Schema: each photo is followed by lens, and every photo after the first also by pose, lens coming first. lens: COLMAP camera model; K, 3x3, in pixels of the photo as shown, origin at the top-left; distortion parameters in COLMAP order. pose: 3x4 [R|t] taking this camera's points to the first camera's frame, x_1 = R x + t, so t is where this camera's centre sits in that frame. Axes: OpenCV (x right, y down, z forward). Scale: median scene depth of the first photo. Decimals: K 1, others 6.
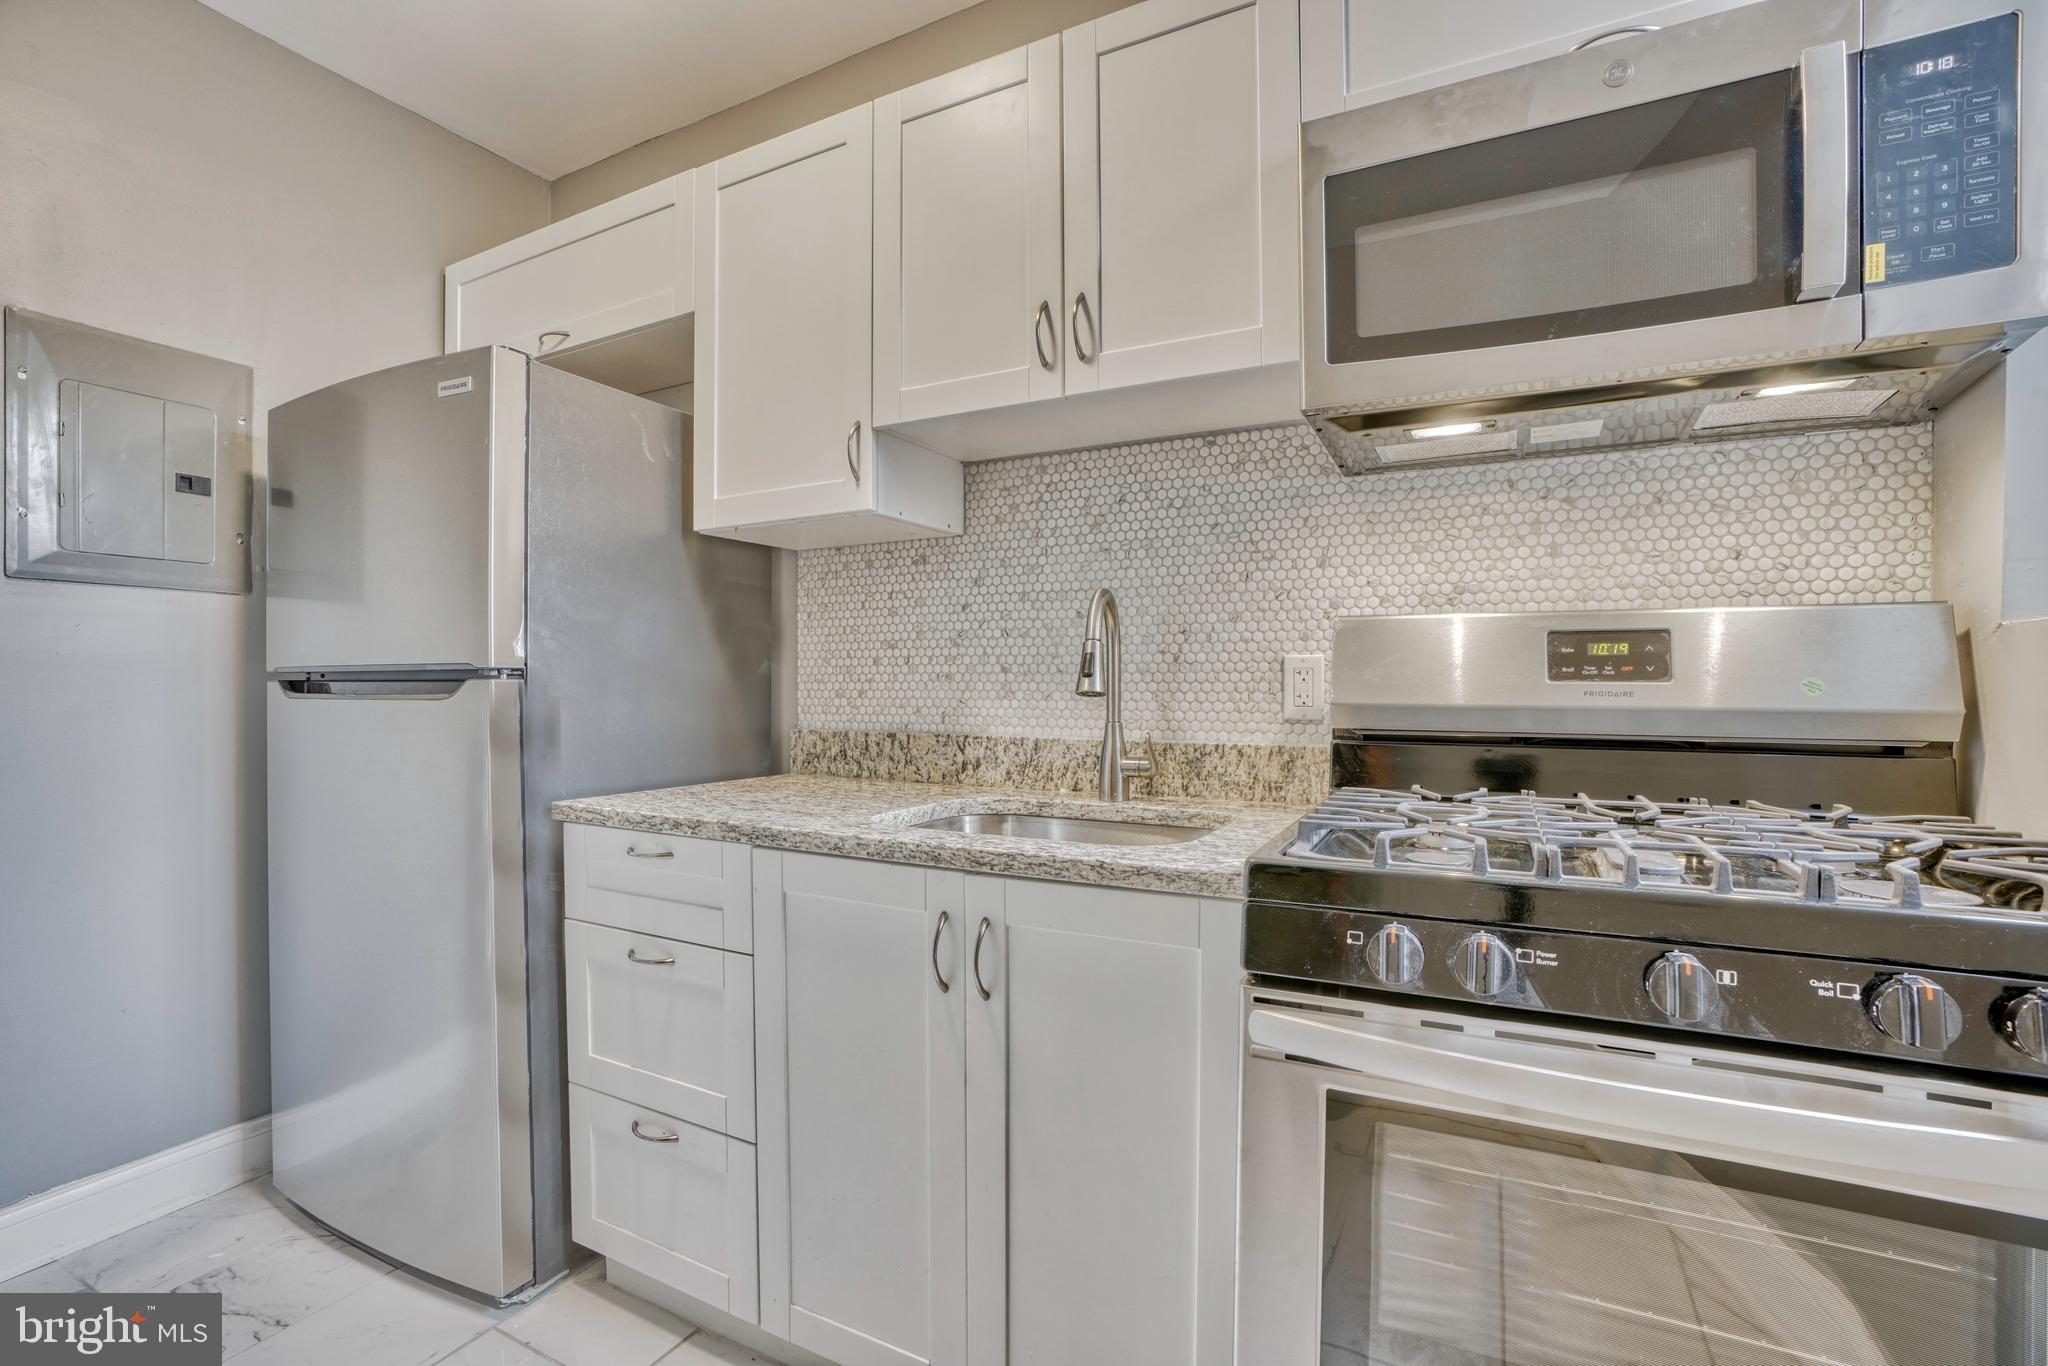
lens RADIAL K [[942.0, 0, 1005.2], [0, 942.0, 691.3], [0, 0, 1]] dist [-0.071717, 0.028216]
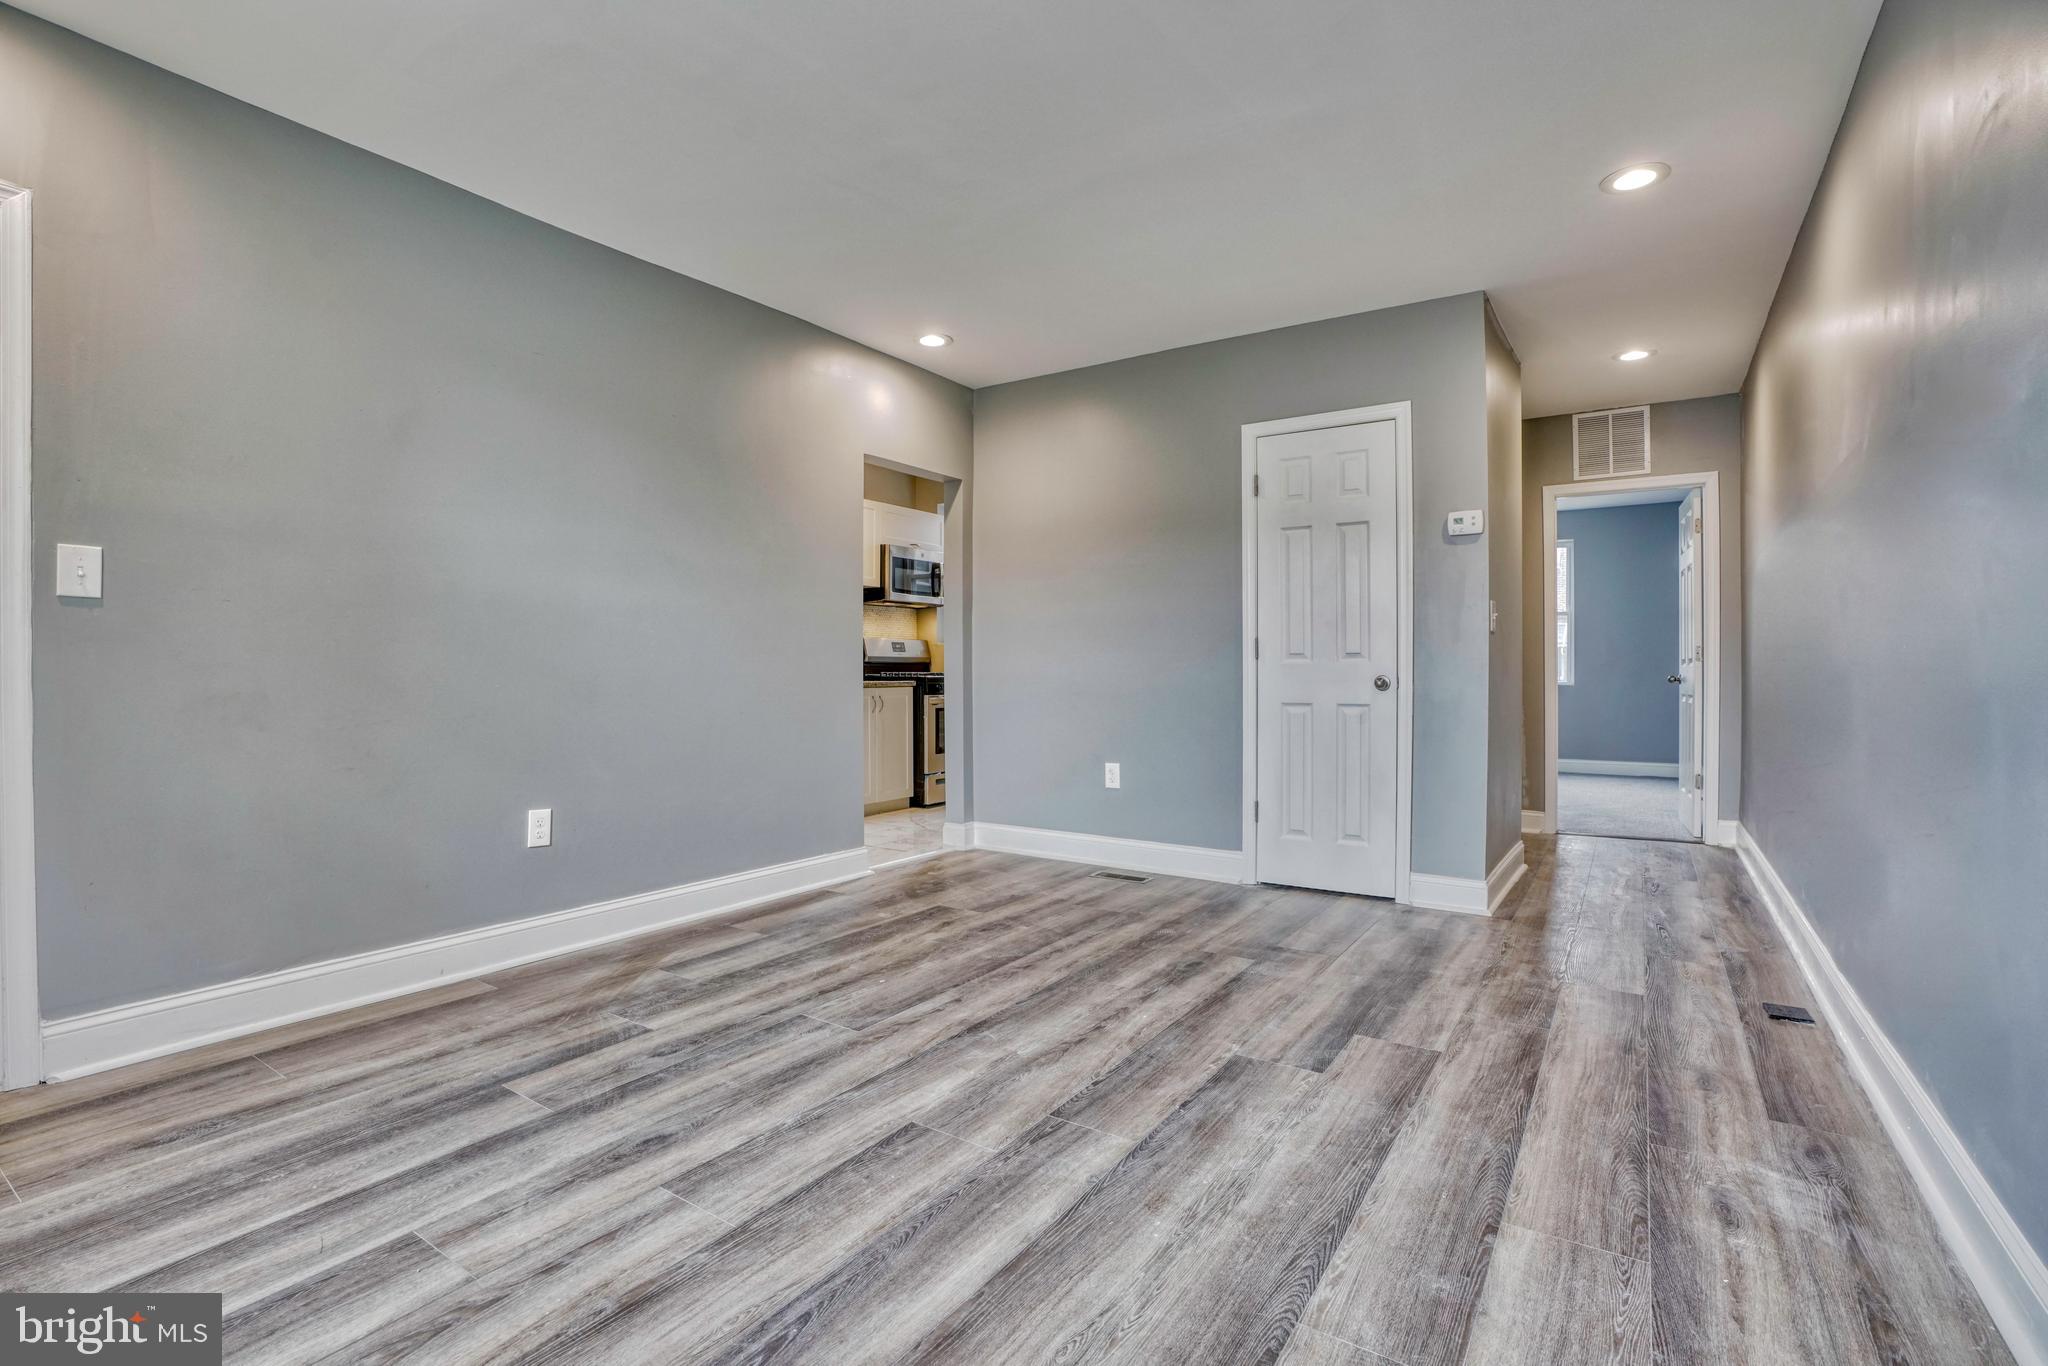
lens RADIAL K [[948.6, 0, 1009.3], [0, 948.6, 694.0], [0, 0, 1]] dist [-0.075767, 0.029623]
pose [[0.094590, -0.025203, 0.995197, -3.511239], [0.007065, 0.999671, 0.024645, 0.074134], [-0.995491, 0.004700, 0.094737, -0.130127]]
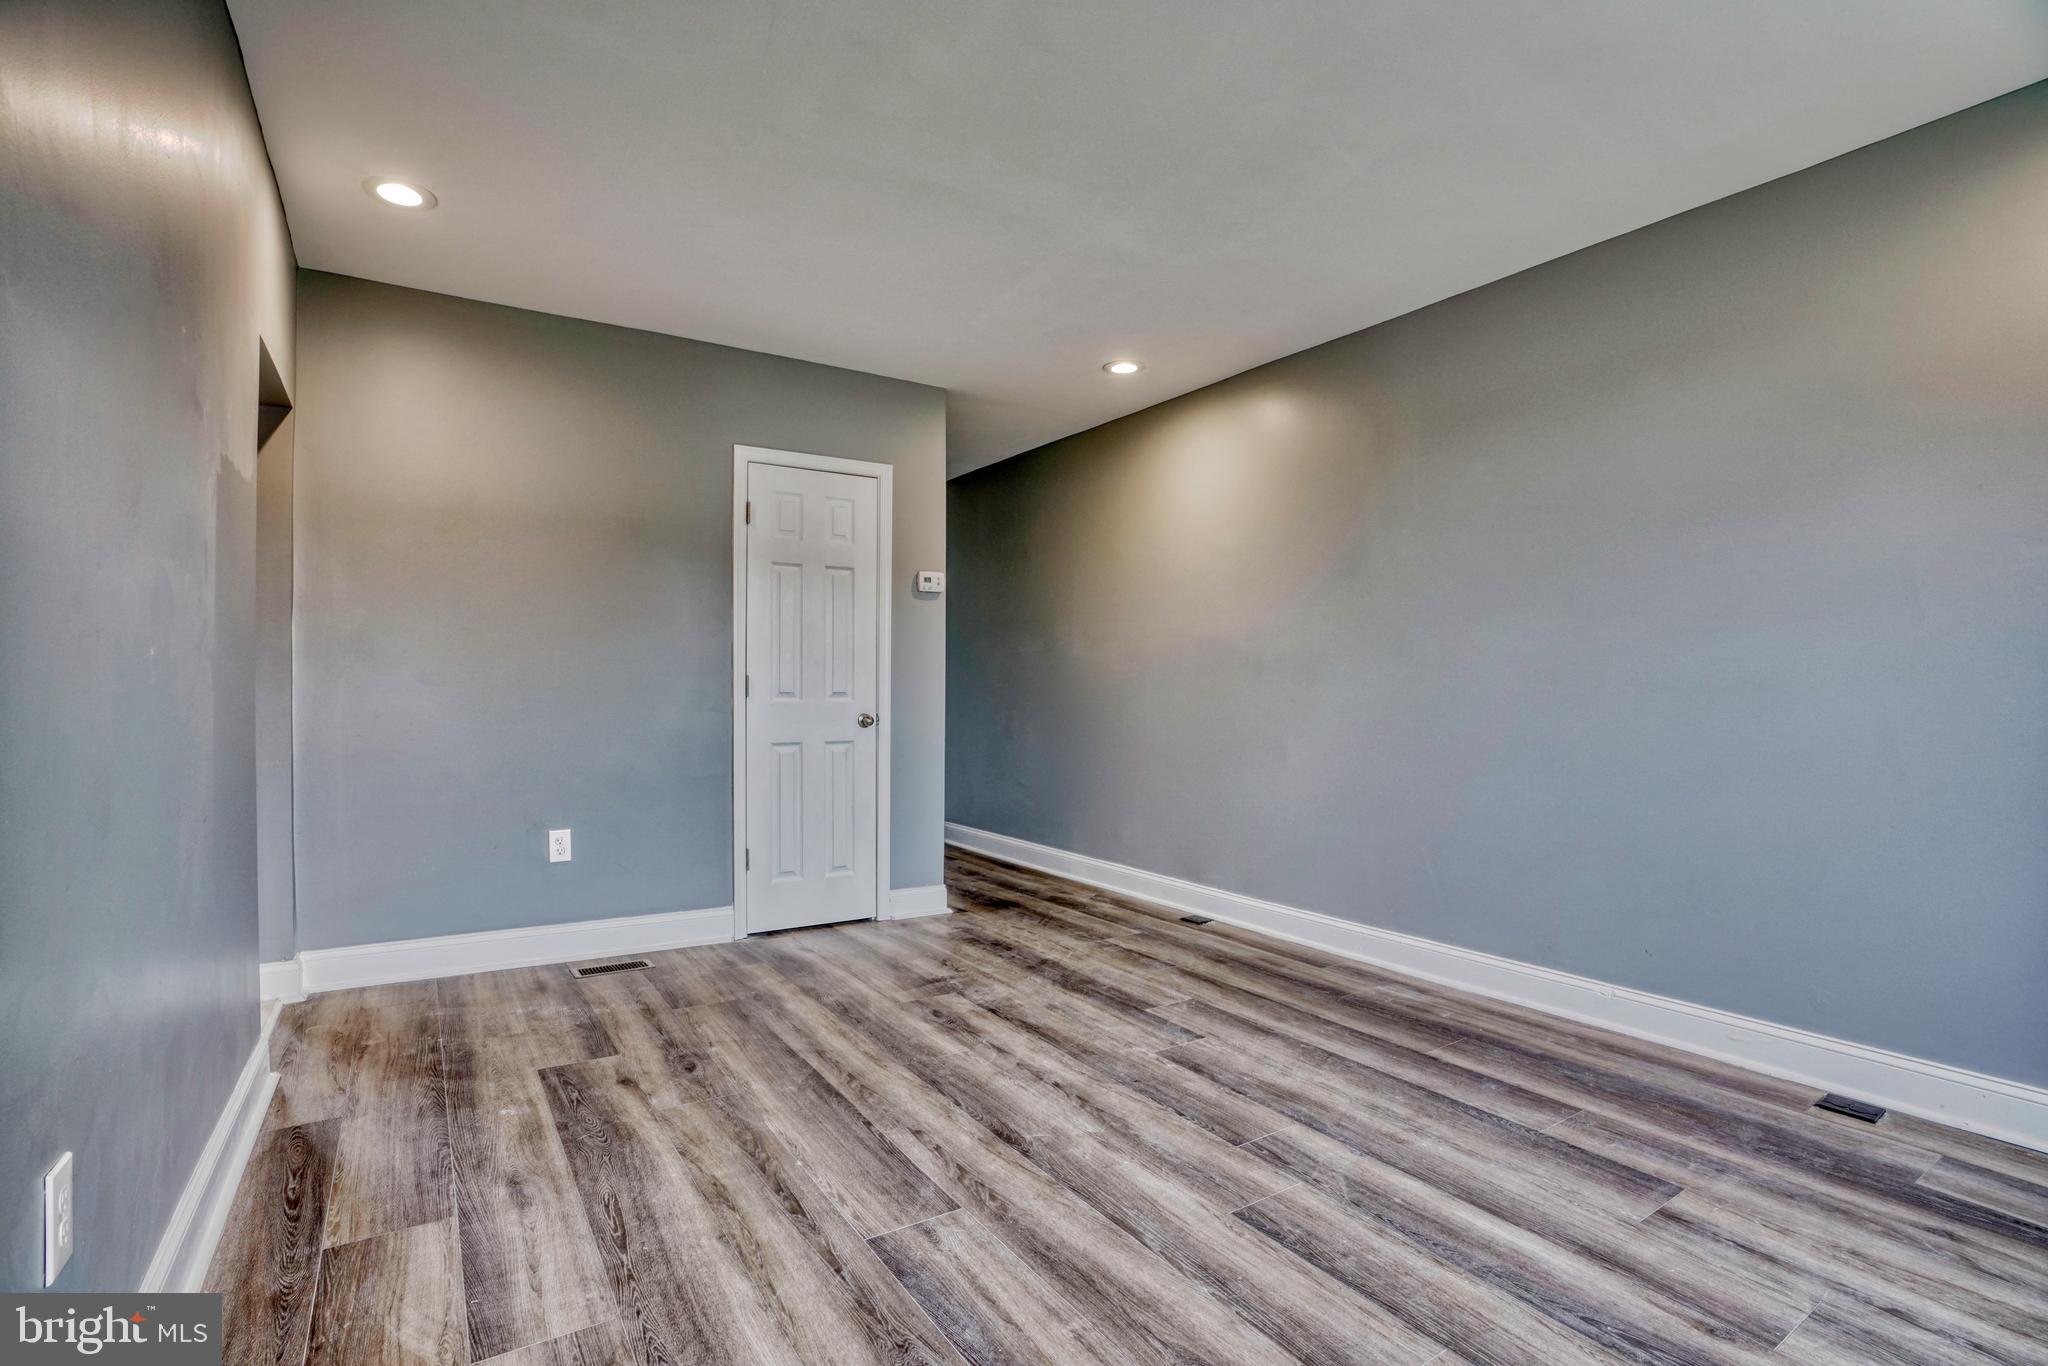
lens RADIAL K [[942.0, 0, 1005.2], [0, 942.0, 691.3], [0, 0, 1]] dist [-0.071717, 0.028216]
pose [[-0.878930, -0.005475, 0.476919, -2.672327], [-0.001521, 0.999961, 0.008678, 0.012894], [-0.476948, 0.006902, -0.878905, 1.154172]]
